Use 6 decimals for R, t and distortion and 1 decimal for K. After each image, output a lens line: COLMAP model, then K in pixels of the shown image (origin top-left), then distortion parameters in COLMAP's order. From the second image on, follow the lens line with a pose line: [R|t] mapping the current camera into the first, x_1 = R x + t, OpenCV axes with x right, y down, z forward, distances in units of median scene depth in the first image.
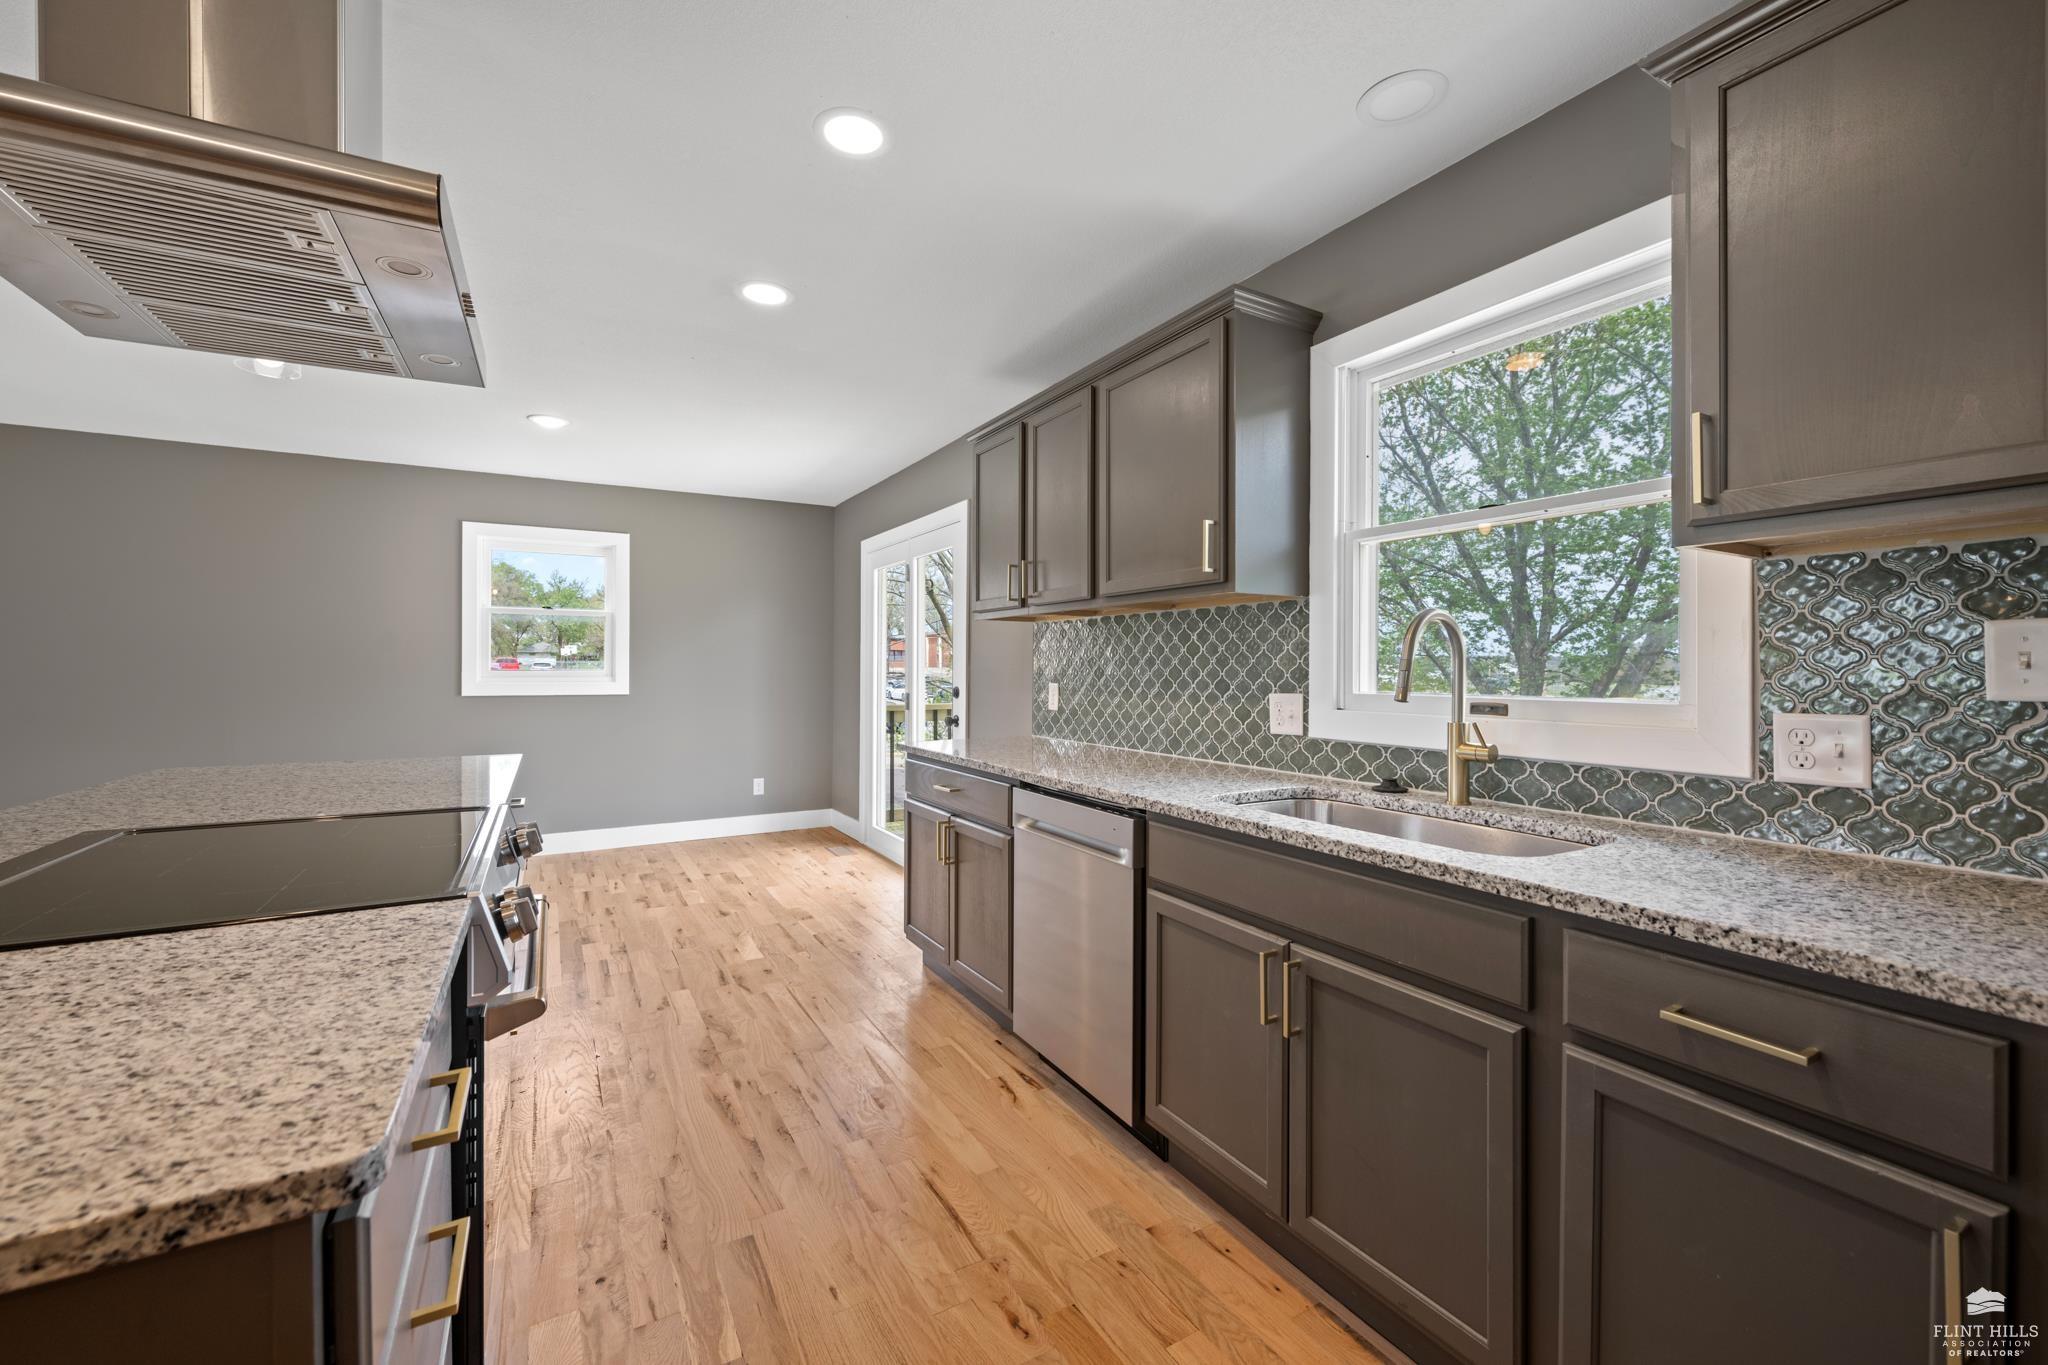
lens RADIAL K [[812.6, 0, 1012.7], [0, 812.6, 676.4], [0, 0, 1]] dist [-0.004788, -0.001320]
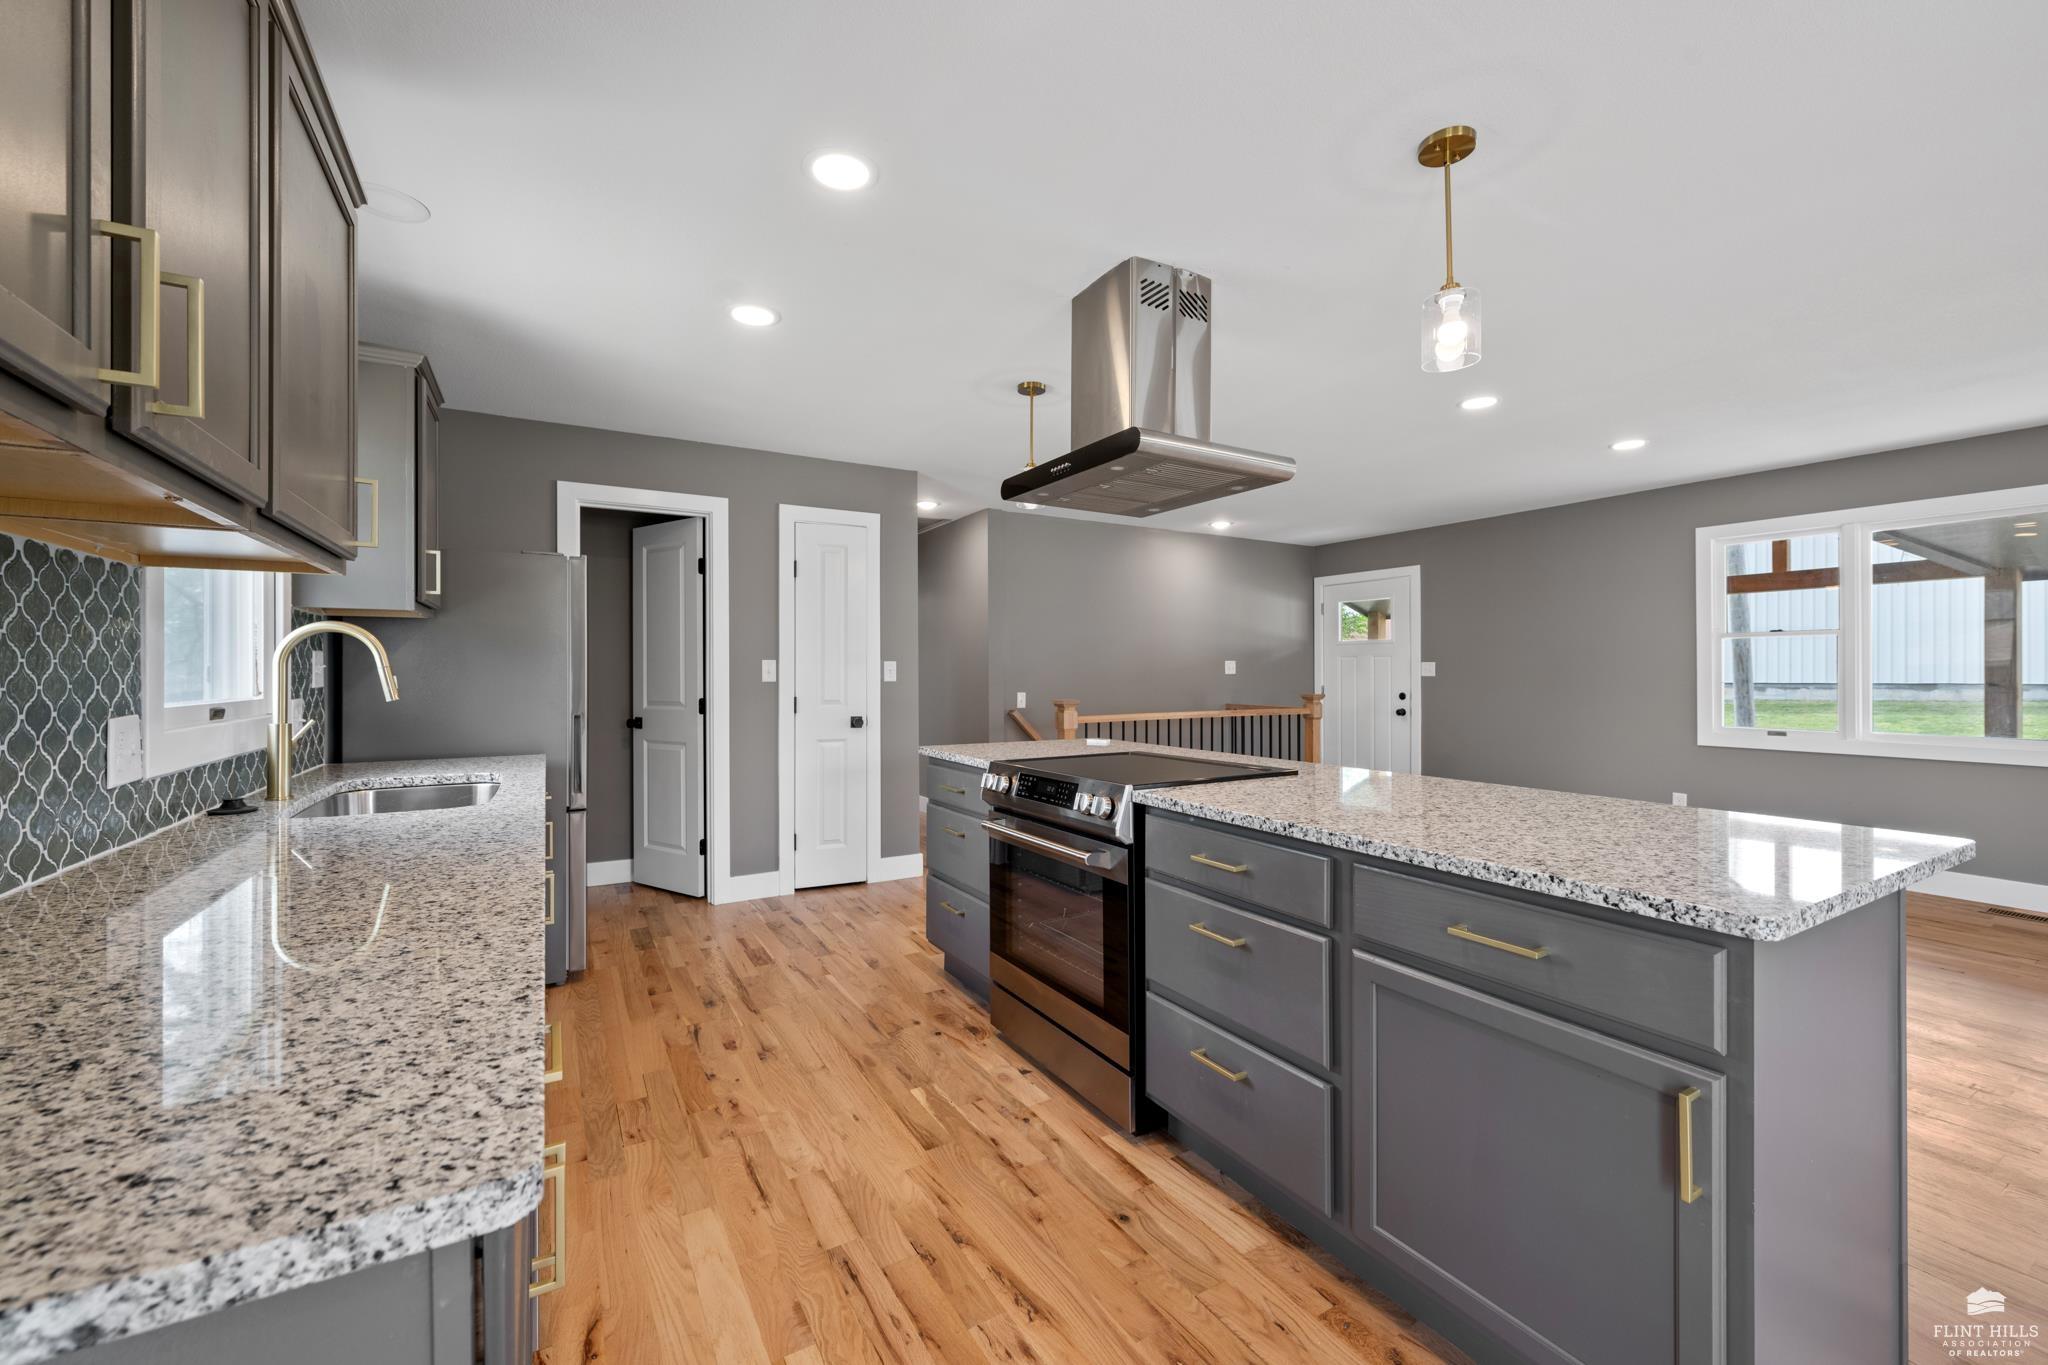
lens RADIAL K [[812.6, 0, 1012.9], [0, 812.6, 668.8], [0, 0, 1]] dist [-0.004788, -0.001320]
pose [[-0.999995, 0.000345, -0.003085, -0.339940], [0.000320, 0.999966, 0.008196, -0.019899], [0.003088, 0.008195, -0.999962, 1.665866]]
